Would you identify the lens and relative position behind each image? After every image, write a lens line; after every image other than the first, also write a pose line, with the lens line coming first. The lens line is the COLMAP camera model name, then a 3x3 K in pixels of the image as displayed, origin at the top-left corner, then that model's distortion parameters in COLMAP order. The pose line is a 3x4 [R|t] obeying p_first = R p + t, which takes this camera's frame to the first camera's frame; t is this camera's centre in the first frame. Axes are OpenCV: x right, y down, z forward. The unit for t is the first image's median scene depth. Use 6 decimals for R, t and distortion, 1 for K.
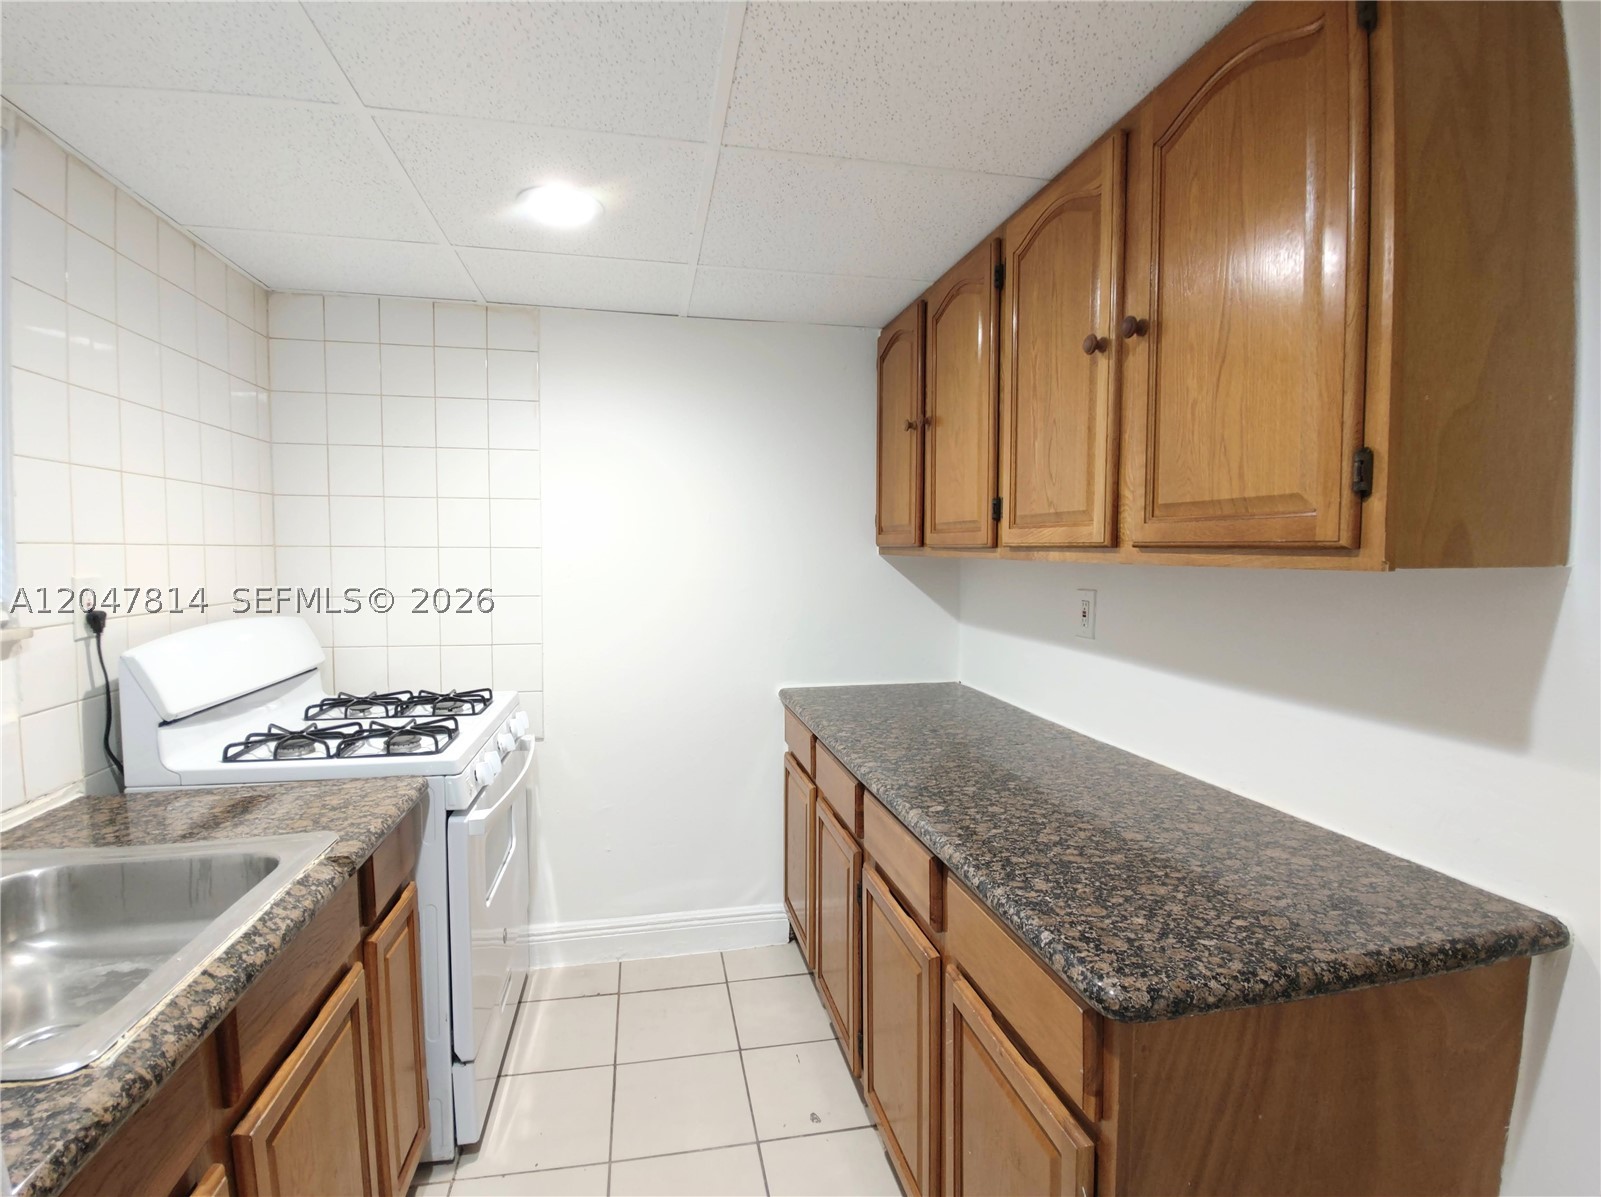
lens RADIAL K [[761.4, 0, 776.2], [0, 761.4, 593.2], [0, 0, 1]] dist [0.026324, -0.034073]
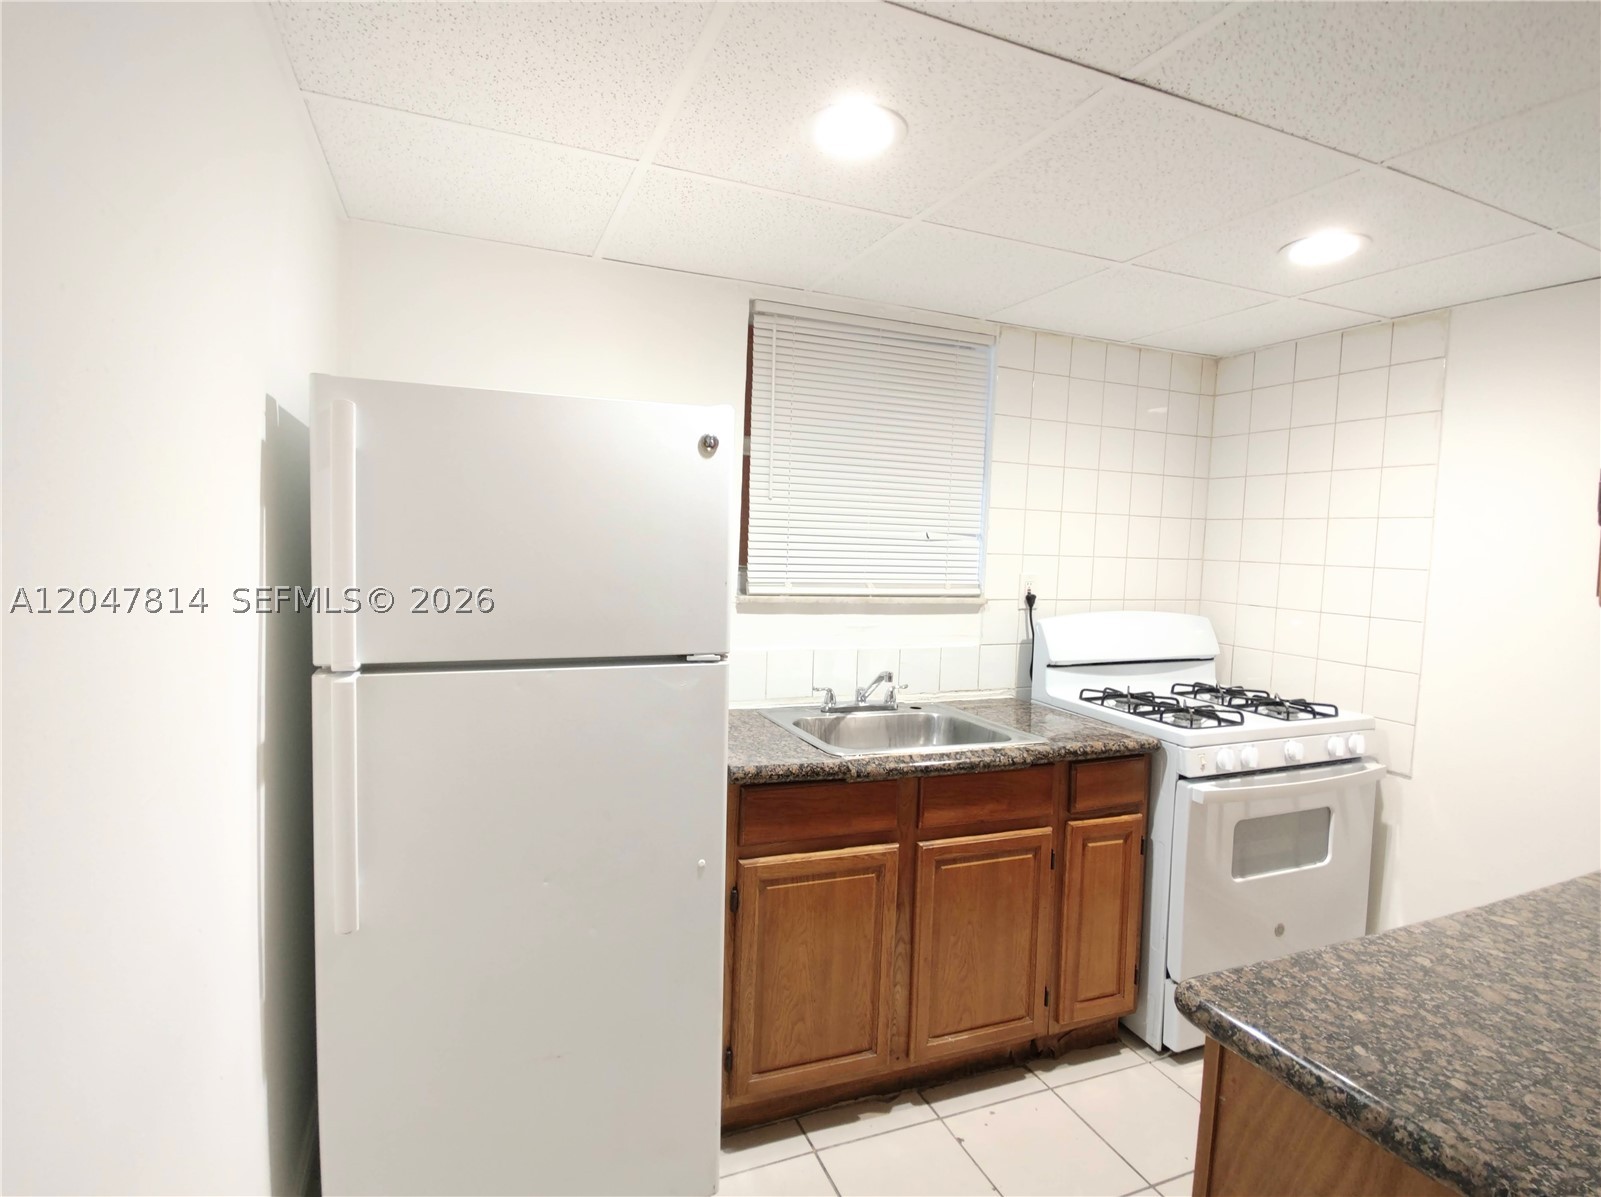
lens RADIAL K [[803.7, 0, 797.3], [0, 803.7, 586.1], [0, 0, 1]] dist [0.034526, -0.042891]
pose [[0.210079, 0.061483, -0.975749, 0.932555], [-0.084285, 0.995444, 0.044578, -0.037743], [0.974045, 0.072877, 0.214304, 0.108324]]
